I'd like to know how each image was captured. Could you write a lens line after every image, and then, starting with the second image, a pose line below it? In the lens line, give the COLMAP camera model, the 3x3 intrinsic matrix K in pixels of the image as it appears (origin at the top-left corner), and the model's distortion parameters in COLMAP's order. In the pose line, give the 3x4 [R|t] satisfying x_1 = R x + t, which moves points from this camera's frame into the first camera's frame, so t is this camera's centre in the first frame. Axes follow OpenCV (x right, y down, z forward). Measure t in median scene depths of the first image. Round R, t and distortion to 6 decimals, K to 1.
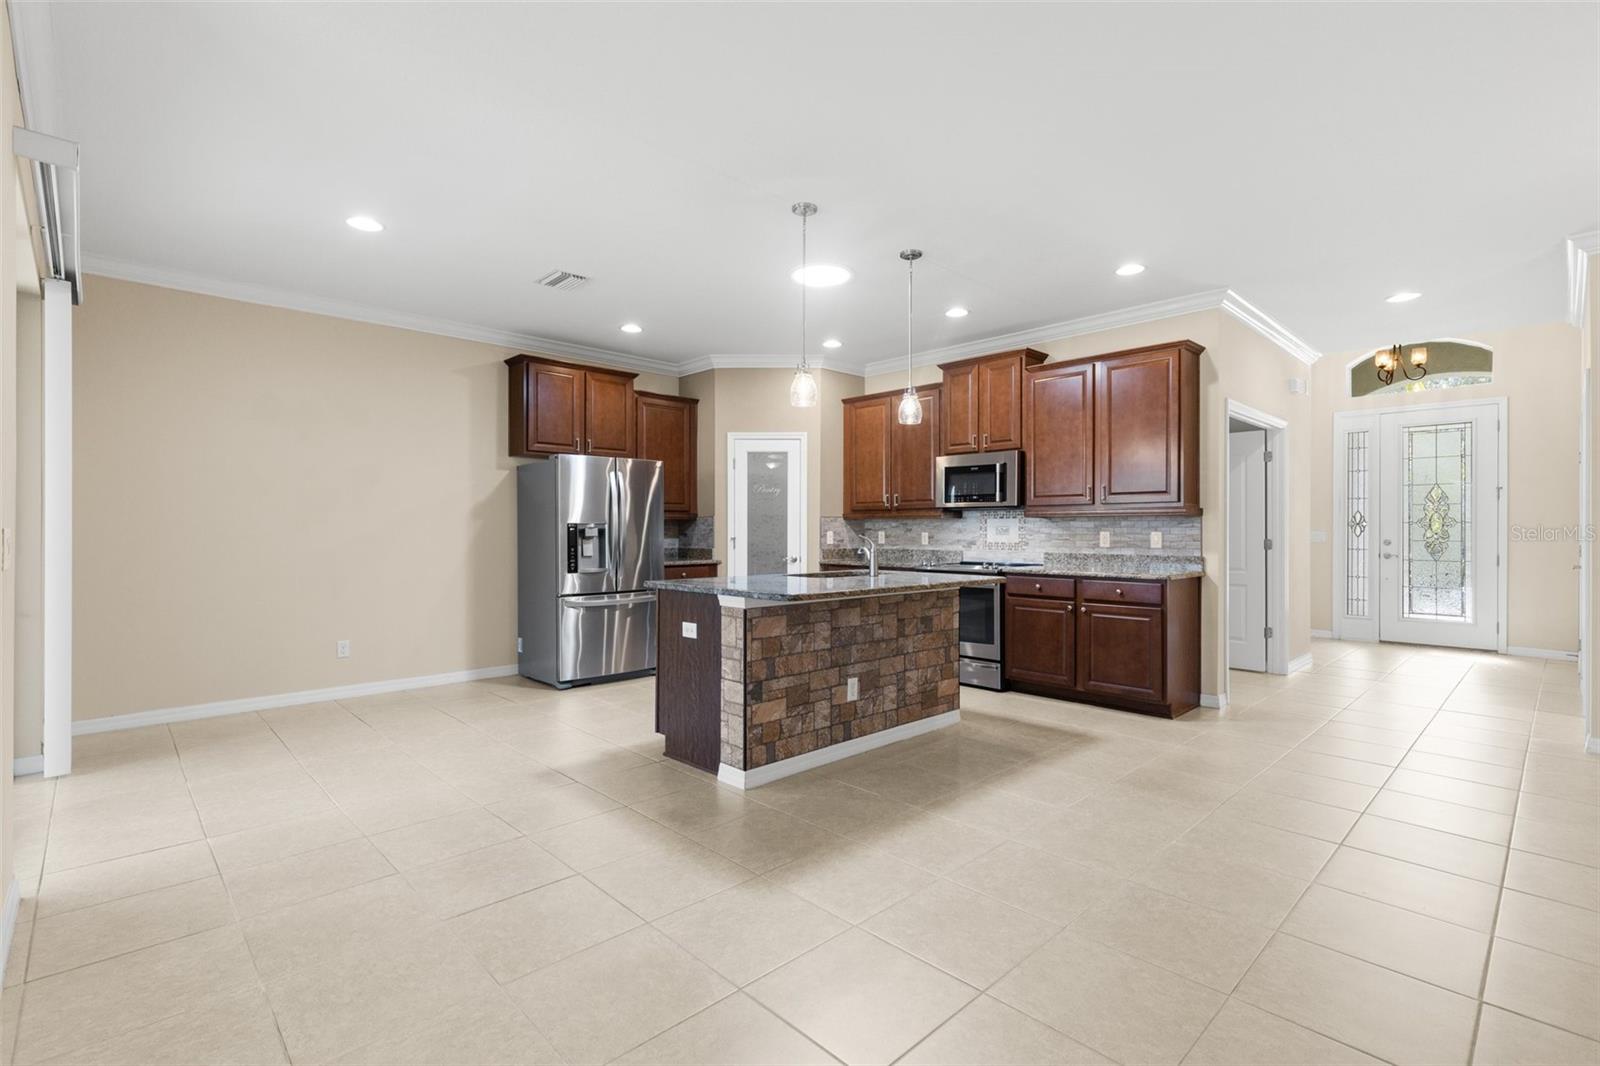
lens RADIAL K [[721.1, 0, 798.6], [0, 721.1, 532.7], [0, 0, 1]] dist [0.005044, -0.000226]
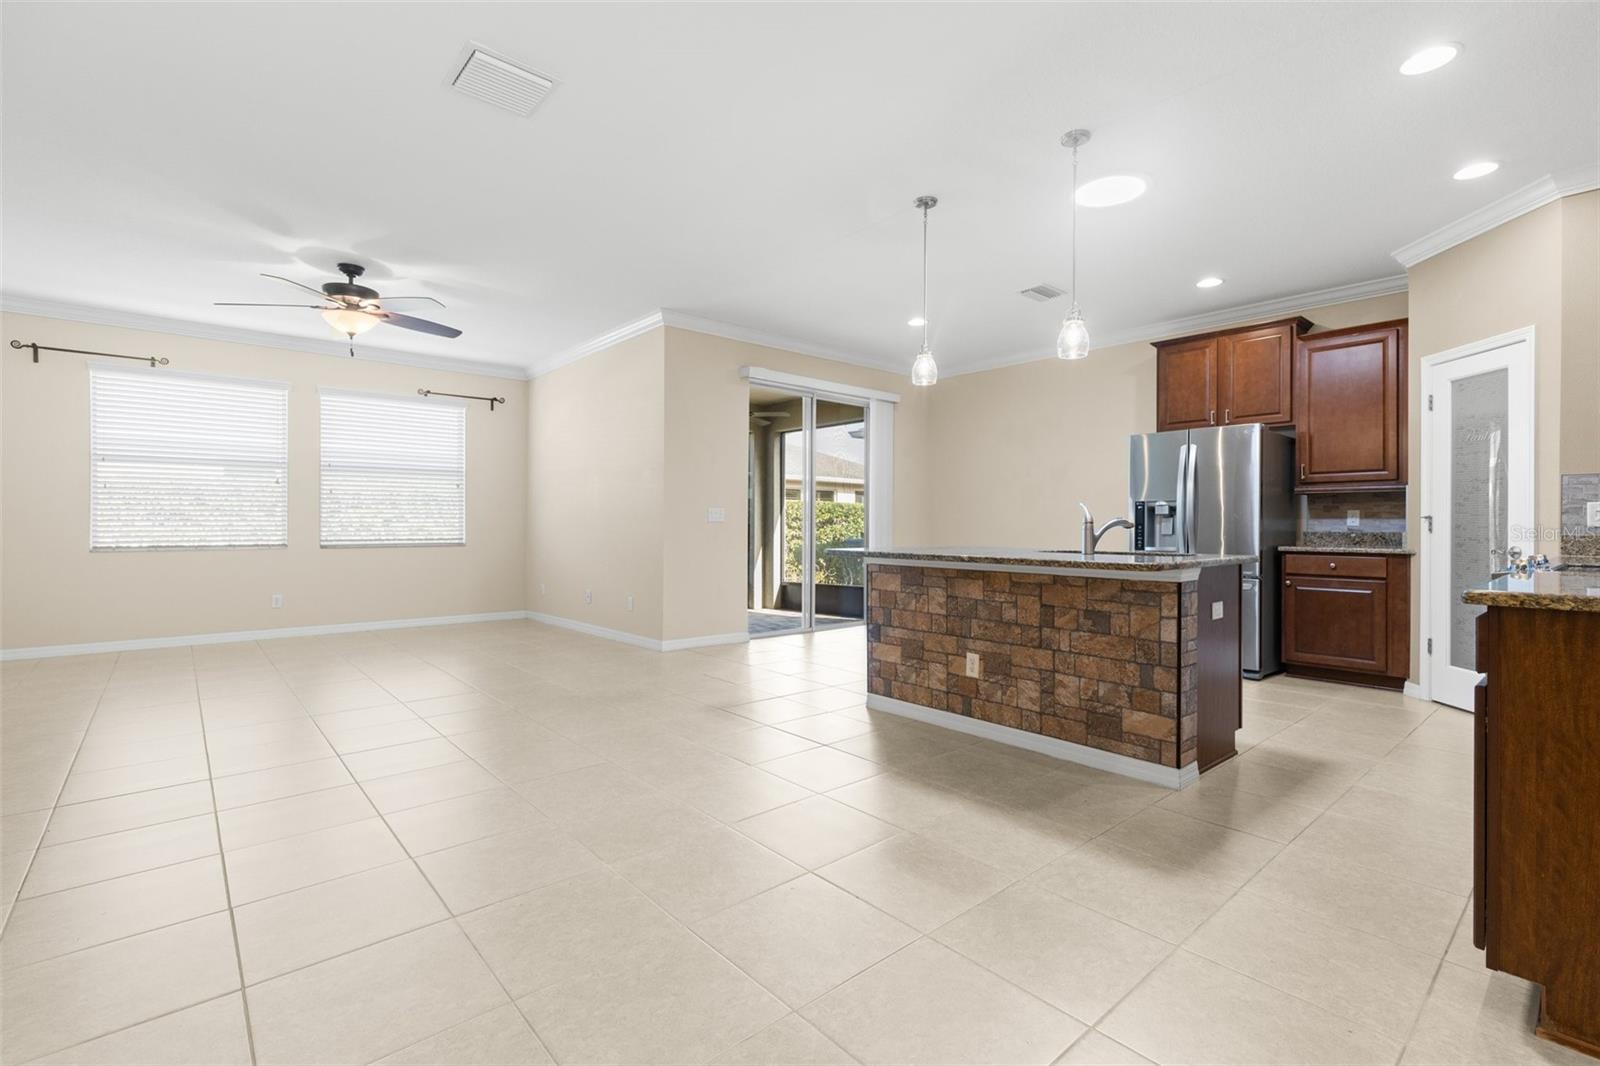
lens RADIAL K [[721.1, 0, 809.7], [0, 721.1, 521.2], [0, 0, 1]] dist [0.005044, -0.000226]
pose [[-0.031322, -0.005911, -0.999492, 0.730671], [-0.007308, 0.999957, -0.005684, 0.024363], [0.999483, 0.007127, -0.031364, 0.575600]]
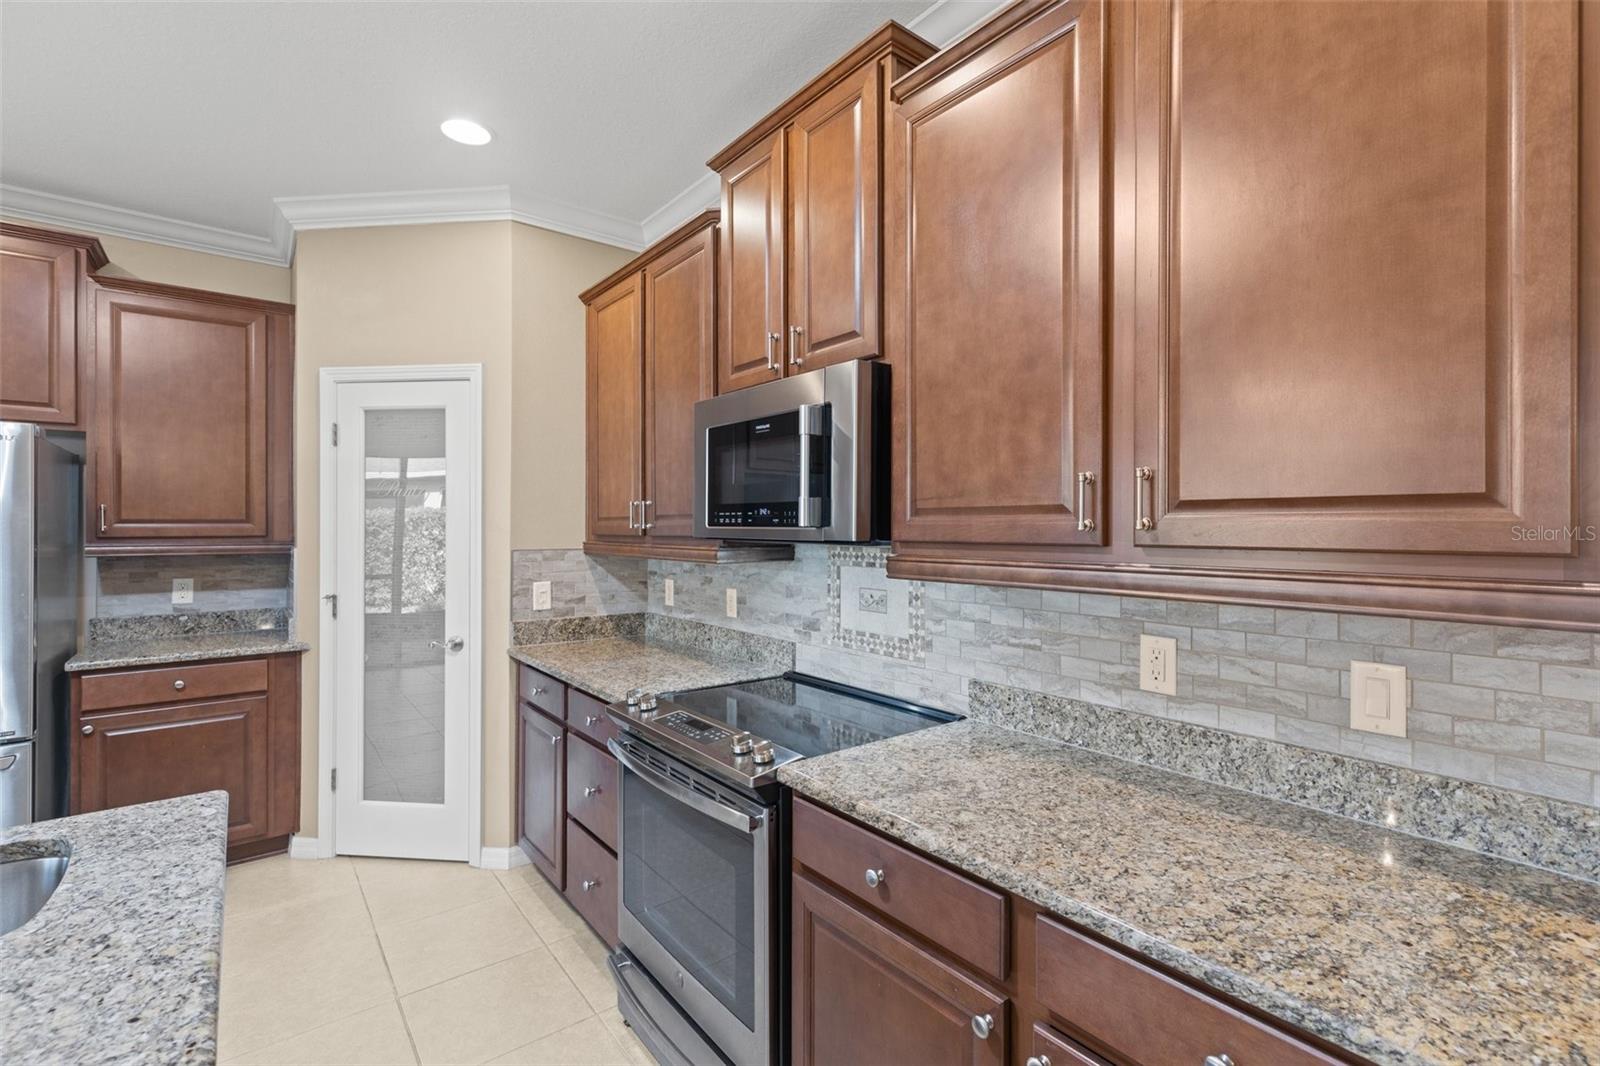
lens RADIAL K [[721.1, 0, 797.4], [0, 721.1, 526.6], [0, 0, 1]] dist [0.005044, -0.000226]
pose [[0.995364, -0.001484, -0.096173, 0.313738], [0.001121, 0.999992, -0.003822, -0.043672], [0.096178, 0.003696, 0.995357, 0.711820]]
